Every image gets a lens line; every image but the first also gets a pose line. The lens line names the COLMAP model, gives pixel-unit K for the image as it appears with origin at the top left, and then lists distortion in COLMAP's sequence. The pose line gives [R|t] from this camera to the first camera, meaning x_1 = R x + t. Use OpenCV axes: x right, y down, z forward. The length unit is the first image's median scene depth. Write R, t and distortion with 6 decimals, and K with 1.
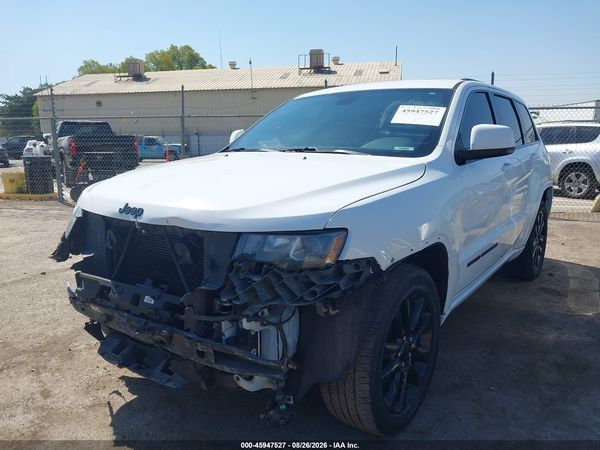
lens RADIAL K [[466.9, 0, 300.0], [0, 466.9, 225.0], [0, 0, 1]] dist [0.080133, -0.099169]
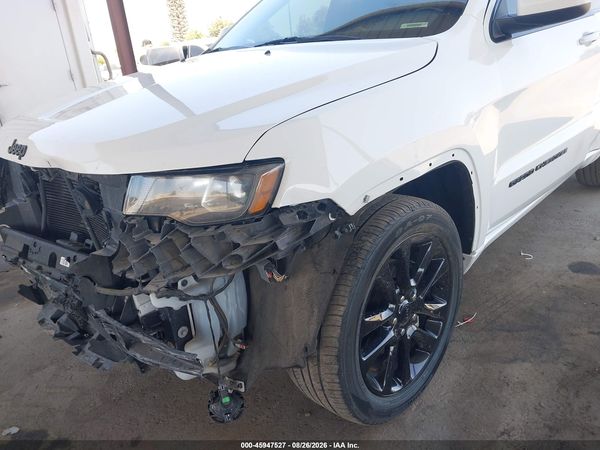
lens RADIAL K [[466.9, 0, 300.0], [0, 466.9, 225.0], [0, 0, 1]] dist [0.080133, -0.099169]
pose [[0.987341, -0.046114, -0.151761, 0.207767], [0.073743, 0.980565, 0.181807, -0.017307], [0.140428, -0.190697, 0.971553, 0.333760]]
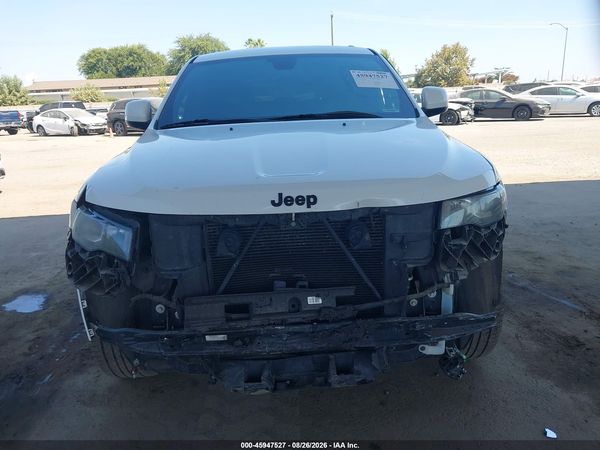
lens RADIAL K [[466.9, 0, 300.0], [0, 466.9, 225.0], [0, 0, 1]] dist [0.080133, -0.099169]
pose [[0.798193, -0.186472, 0.572814, -0.892001], [0.148370, 0.982446, 0.113075, -0.085267], [-0.583844, -0.005267, 0.811848, 0.352734]]
